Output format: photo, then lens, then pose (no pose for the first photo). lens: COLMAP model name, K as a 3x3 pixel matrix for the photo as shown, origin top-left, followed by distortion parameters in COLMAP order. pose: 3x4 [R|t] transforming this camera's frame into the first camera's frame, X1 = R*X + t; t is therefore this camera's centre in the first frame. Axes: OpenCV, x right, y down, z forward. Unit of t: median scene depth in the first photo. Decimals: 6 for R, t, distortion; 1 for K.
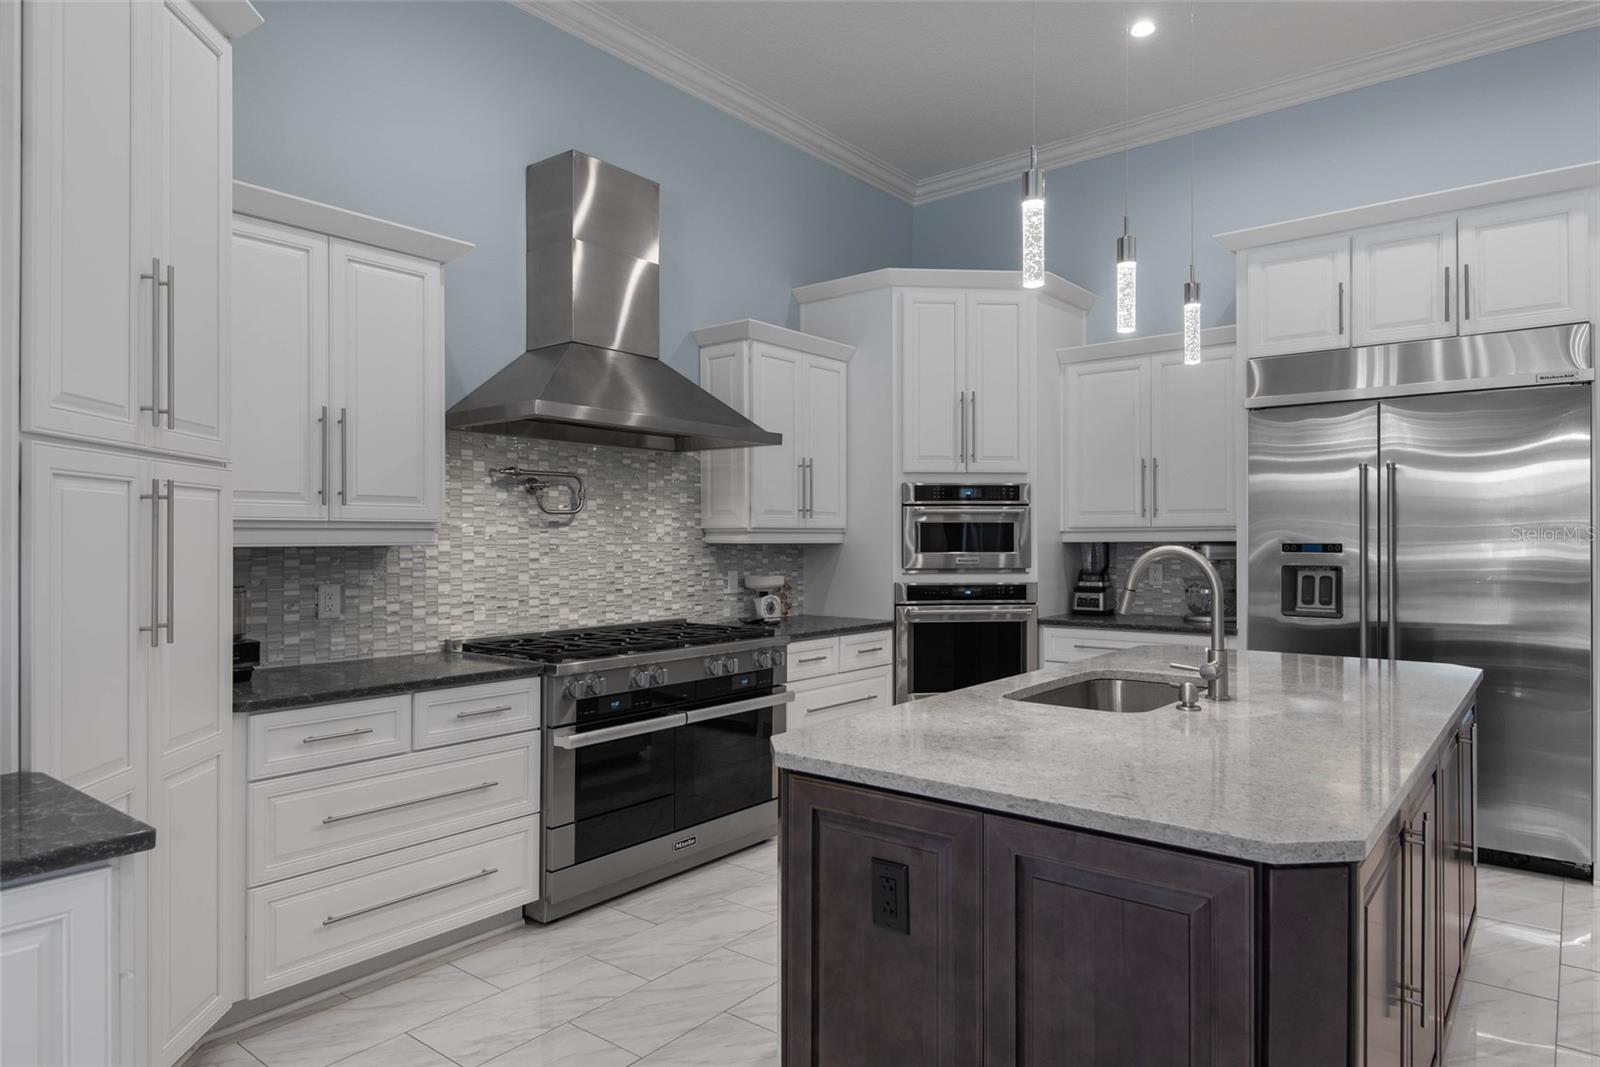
lens RADIAL K [[954.0, 0, 803.1], [0, 954.0, 533.8], [0, 0, 1]] dist [0.004777, 0.000296]
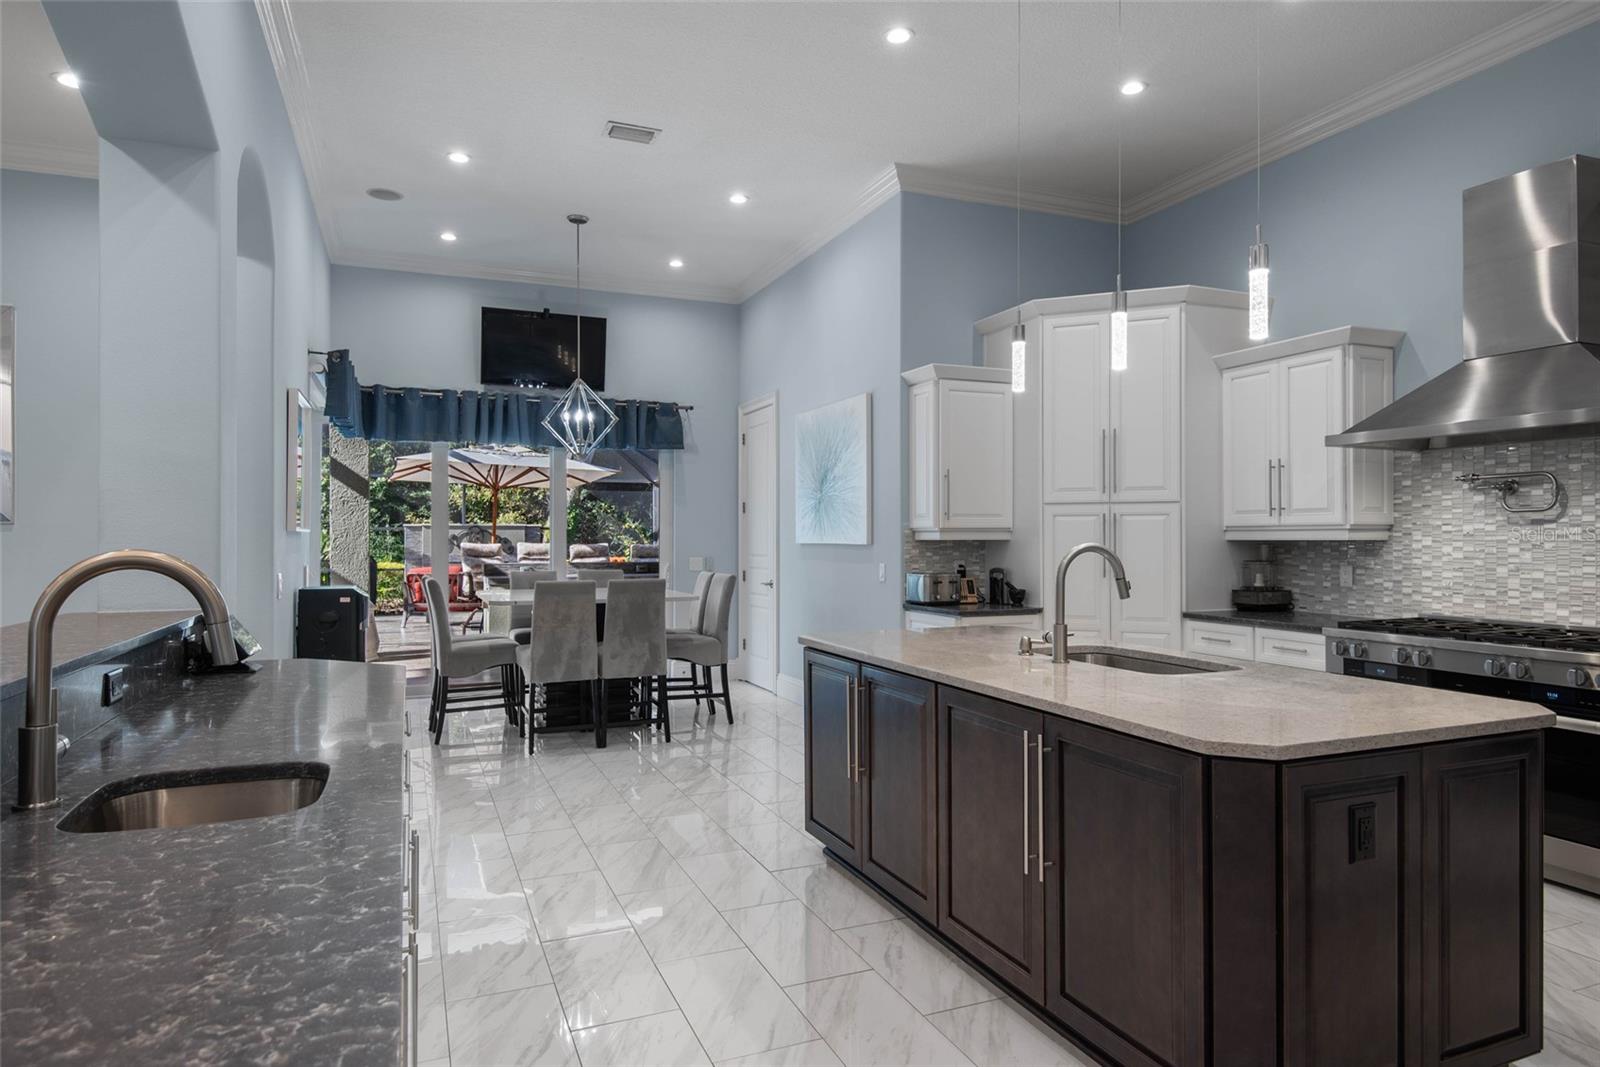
lens RADIAL K [[954.0, 0, 801.8], [0, 954.0, 532.6], [0, 0, 1]] dist [0.004777, 0.000296]
pose [[-0.487629, -0.004551, -0.873039, 1.091365], [0.002724, 0.999974, -0.006734, 0.007355], [0.873047, -0.005662, -0.487604, 0.841184]]
